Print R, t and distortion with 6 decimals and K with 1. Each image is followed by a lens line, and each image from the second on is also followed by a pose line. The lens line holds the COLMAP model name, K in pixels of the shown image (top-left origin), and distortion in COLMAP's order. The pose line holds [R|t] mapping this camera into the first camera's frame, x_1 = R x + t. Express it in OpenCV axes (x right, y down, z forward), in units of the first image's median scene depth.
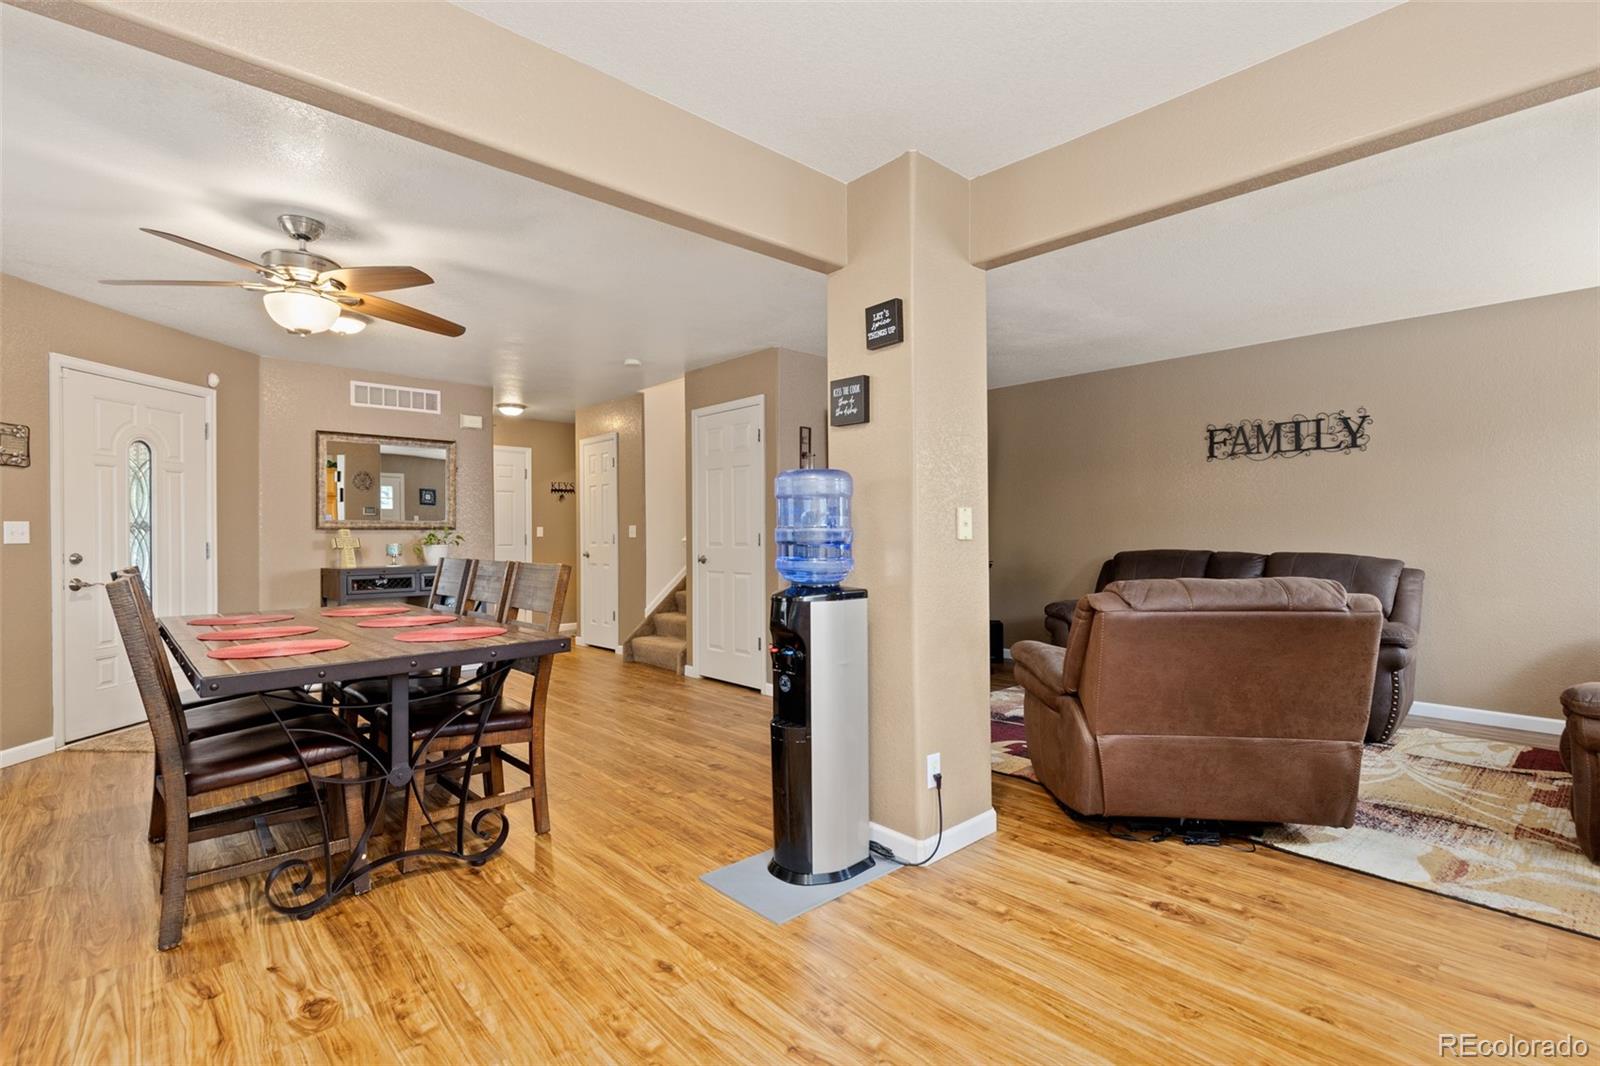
lens RADIAL K [[733.4, 0, 792.0], [0, 733.4, 539.4], [0, 0, 1]] dist [0.007400, -0.000526]
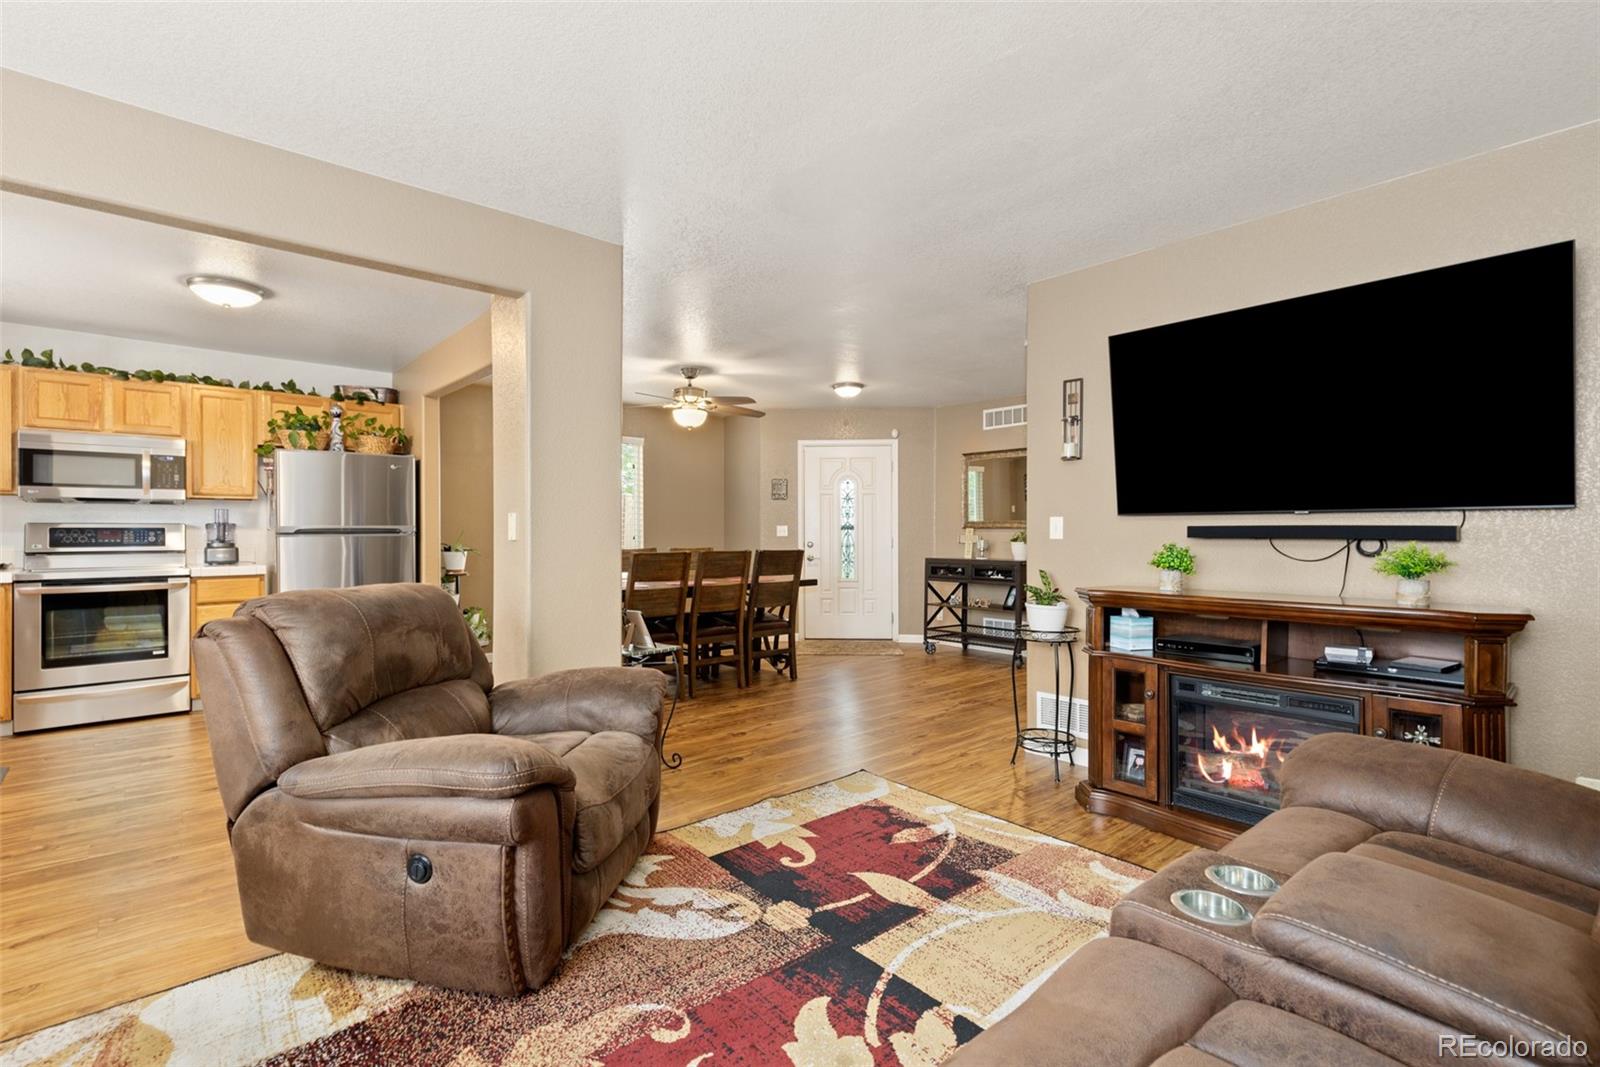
lens RADIAL K [[733.4, 0, 797.8], [0, 733.4, 531.7], [0, 0, 1]] dist [0.007400, -0.000526]
pose [[-0.007619, 0.003183, -0.999966, 1.086974], [-0.005001, 0.999982, 0.003222, -0.015271], [0.999958, 0.005025, -0.007603, 1.131533]]
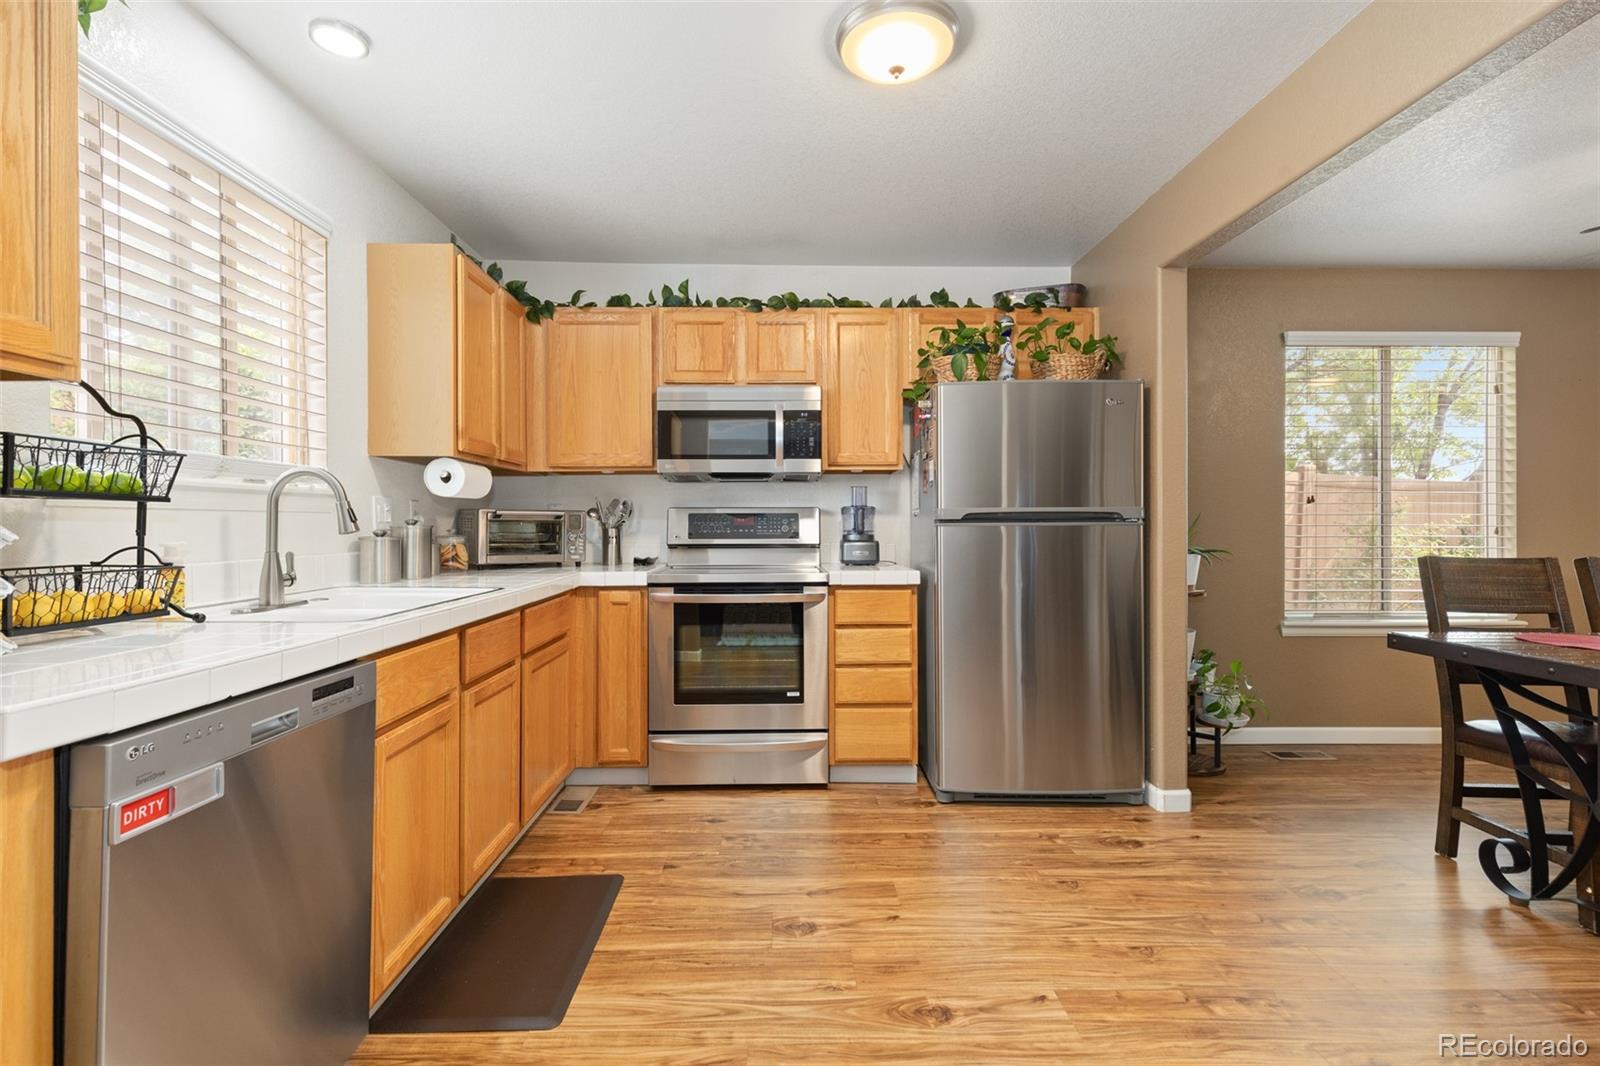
lens RADIAL K [[733.4, 0, 791.2], [0, 733.4, 528.0], [0, 0, 1]] dist [0.007400, -0.000526]
pose [[-0.657636, 0.009412, -0.753277, 0.463546], [-0.000877, 0.999912, 0.013259, -0.005466], [0.753335, 0.009380, -0.657570, 0.575307]]
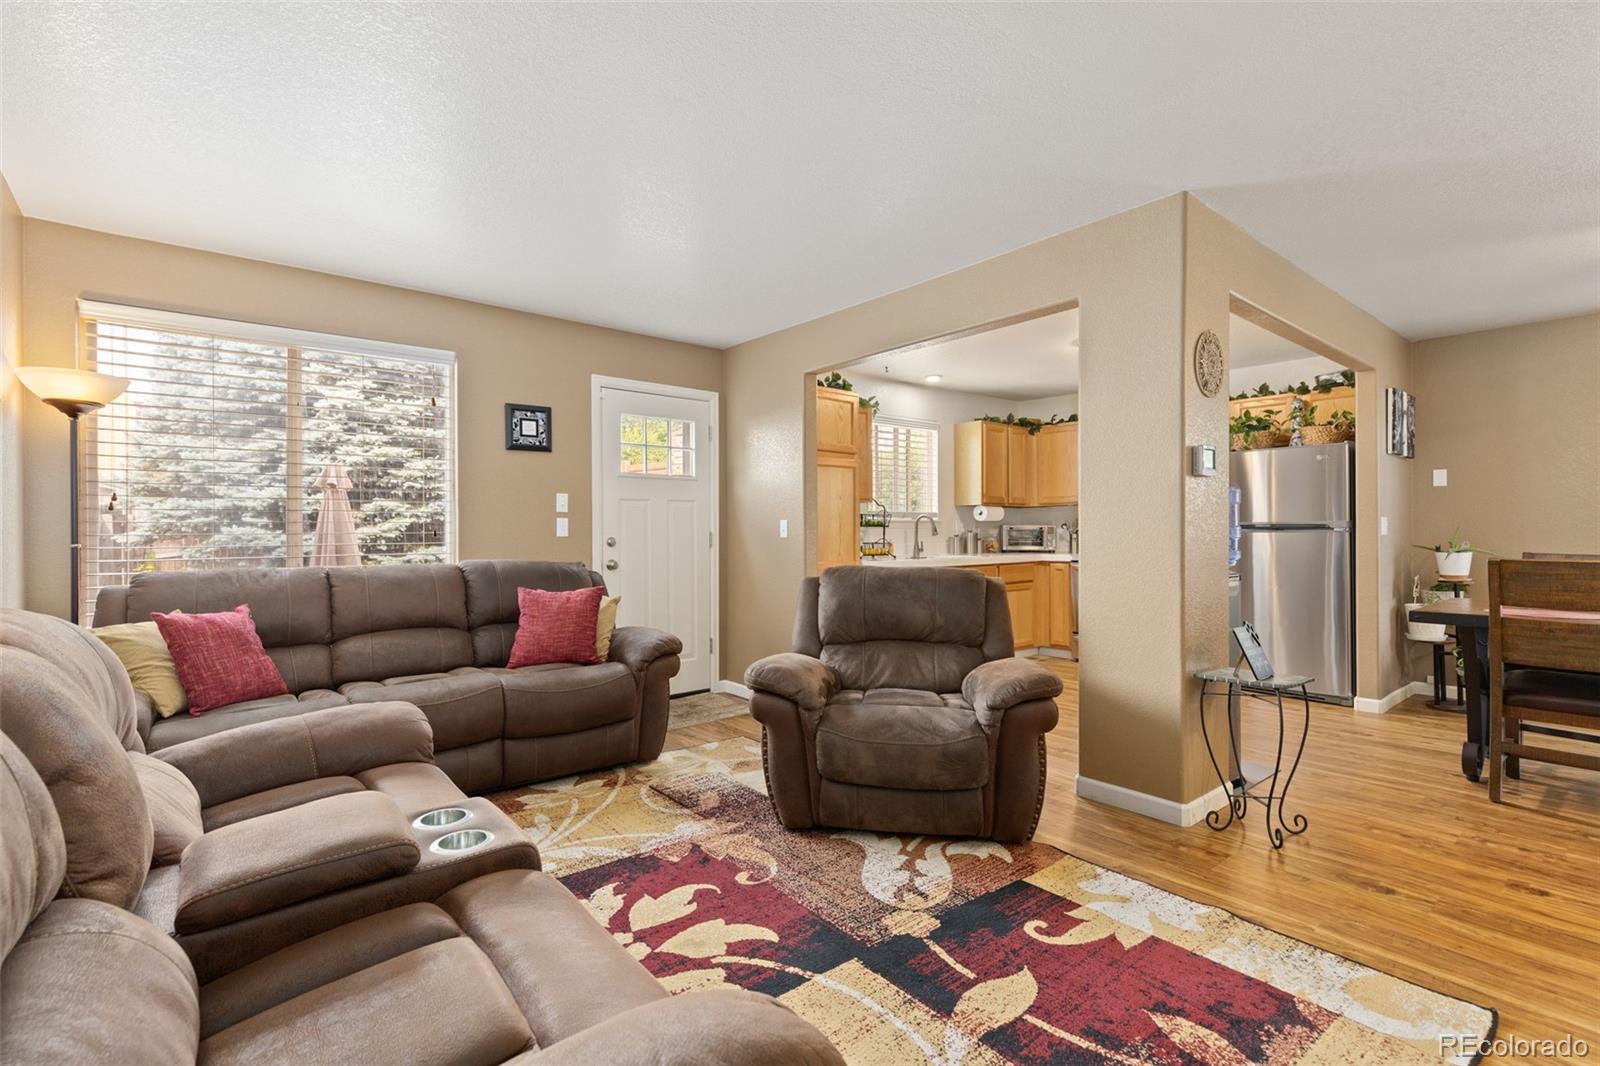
lens RADIAL K [[733.4, 0, 783.5], [0, 733.4, 540.7], [0, 0, 1]] dist [0.007400, -0.000526]
pose [[-0.998666, 0.007626, 0.051067, 0.535216], [0.008604, 0.999783, 0.018949, -0.017108], [-0.050911, 0.019363, -0.998515, 1.729031]]
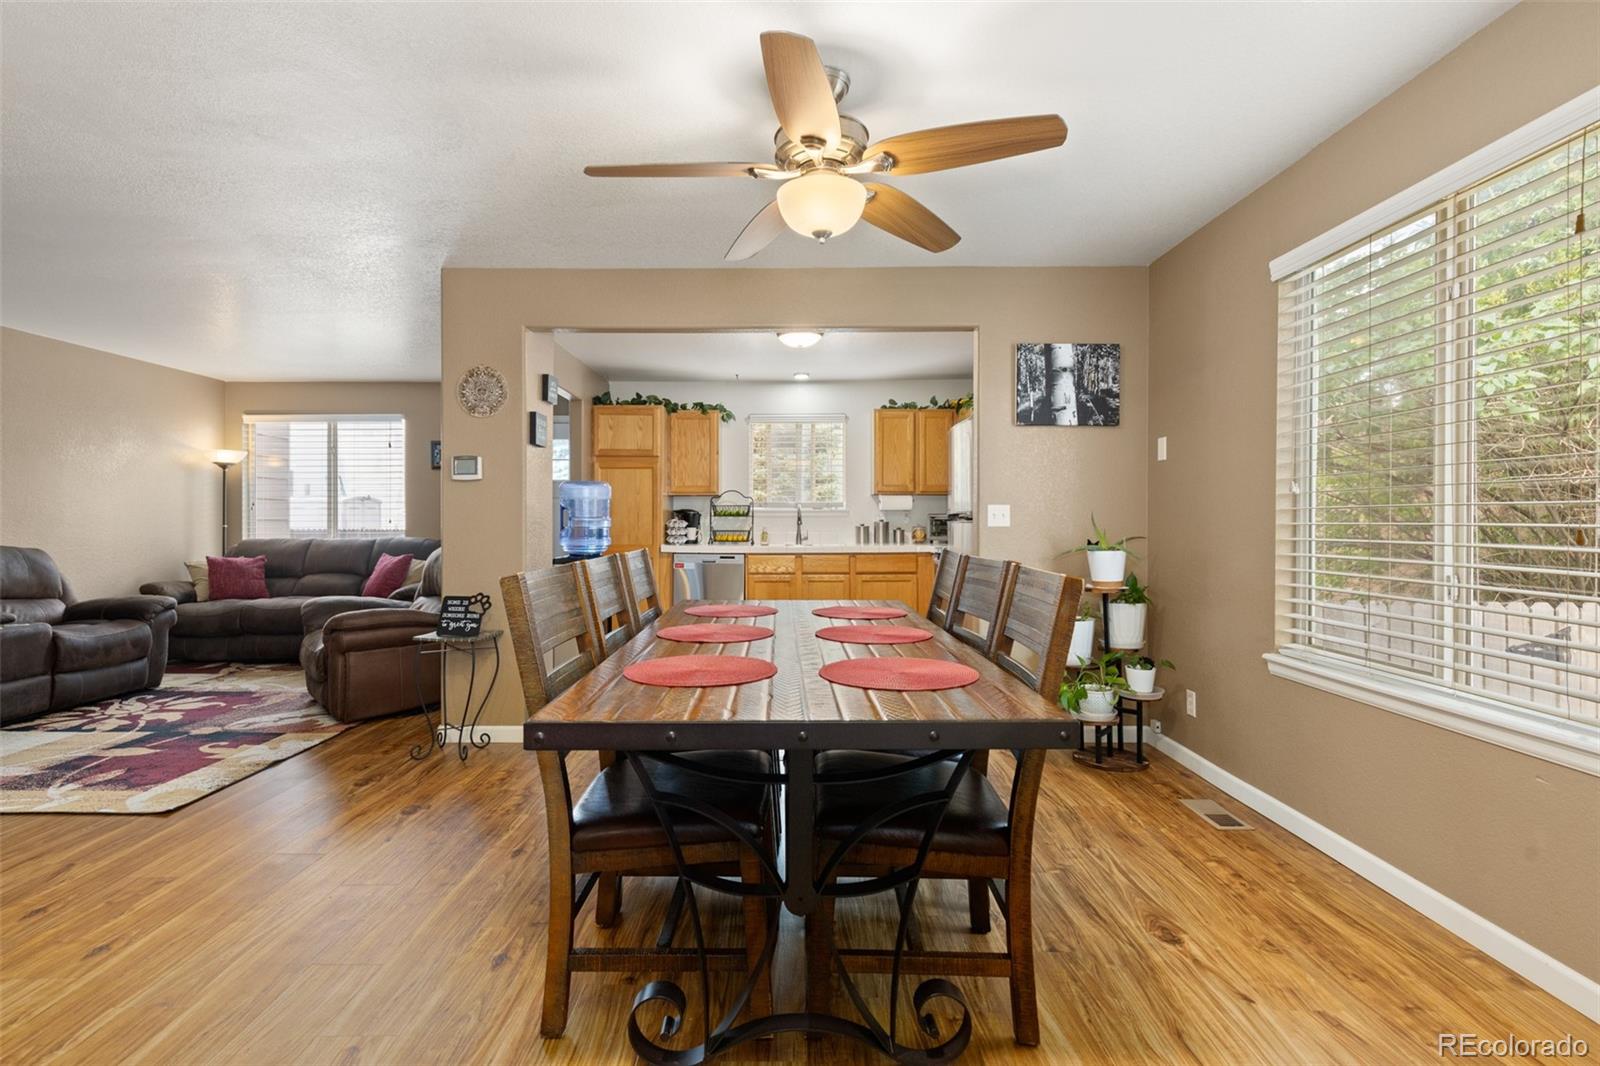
lens RADIAL K [[733.4, 0, 788.2], [0, 733.4, 519.7], [0, 0, 1]] dist [0.007400, -0.000526]
pose [[-0.738824, 0.007254, 0.673859, -0.982041], [0.010154, 0.999948, 0.000368, -0.005699], [-0.673822, 0.007115, -0.738860, 1.354491]]
